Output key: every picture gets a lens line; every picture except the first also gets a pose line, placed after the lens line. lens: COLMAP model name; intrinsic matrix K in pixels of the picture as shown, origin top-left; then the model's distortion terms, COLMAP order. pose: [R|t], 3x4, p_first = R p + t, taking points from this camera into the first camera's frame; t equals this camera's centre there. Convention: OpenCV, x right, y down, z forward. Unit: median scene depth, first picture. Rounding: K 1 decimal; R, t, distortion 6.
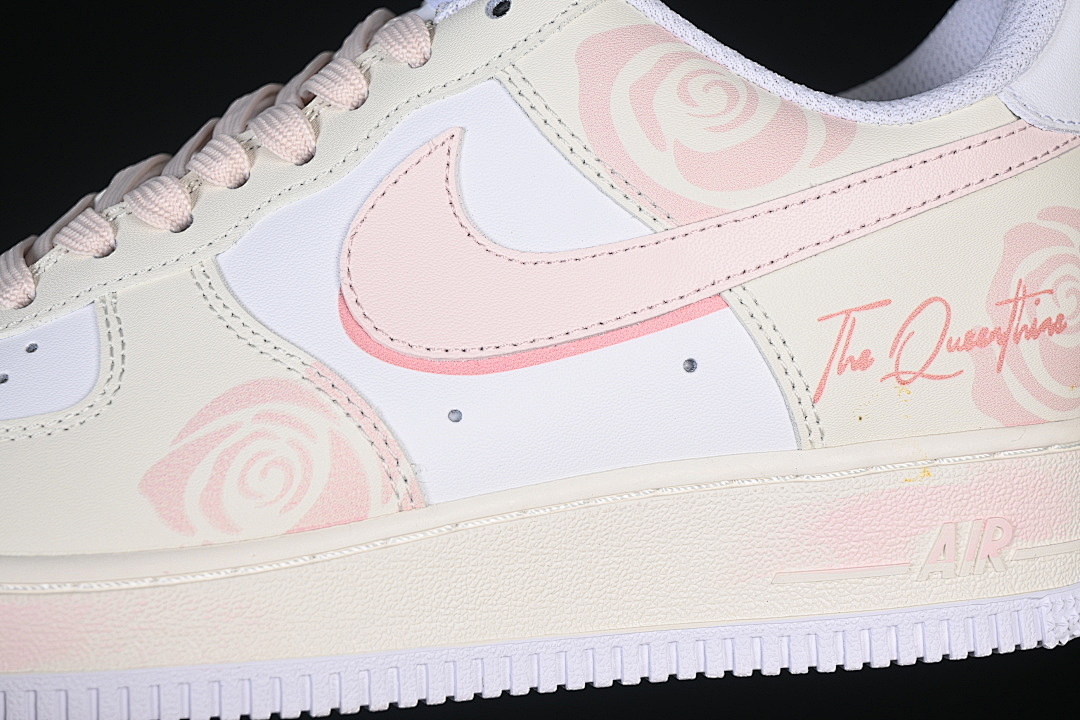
lens RADIAL K [[2351.5, 0, 539.1], [0, 2351.5, 360.1], [0, 0, 1]] dist [0.032760, 0.000000]
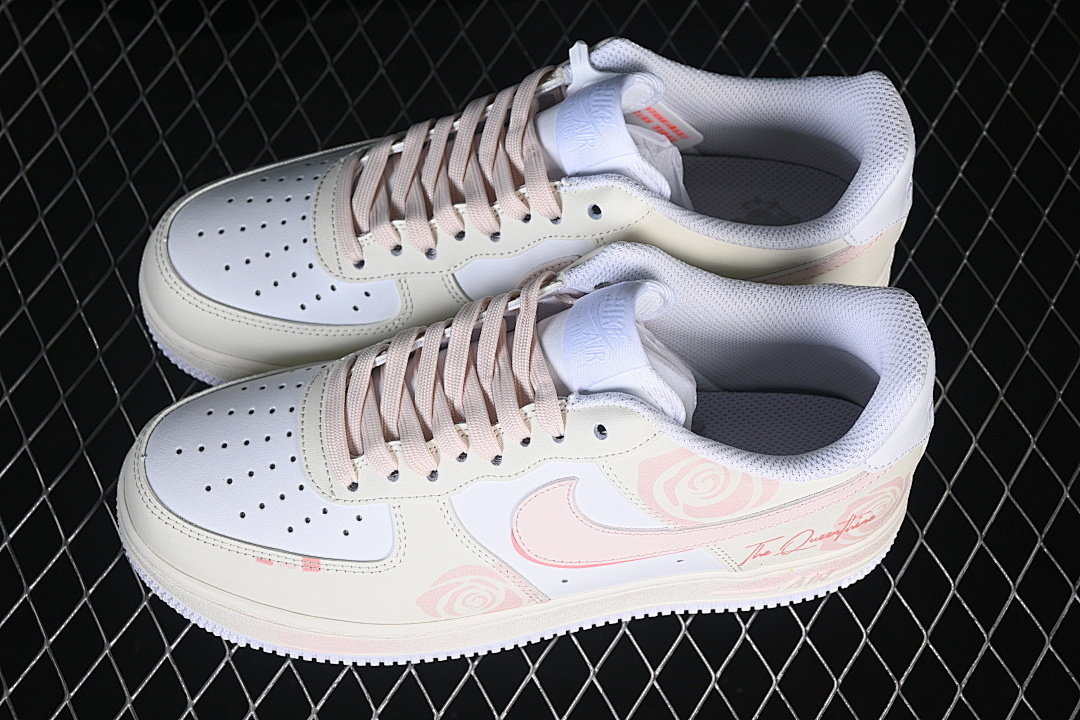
lens RADIAL K [[2351.5, 0, 540.2], [0, 2351.5, 359.9], [0, 0, 1]] dist [0.032760, 0.000000]
pose [[0.997768, 0.065467, 0.013179, -0.097467], [-0.049753, 0.597113, 0.800613, -1.758500], [0.044544, -0.799482, 0.599037, -0.098906]]
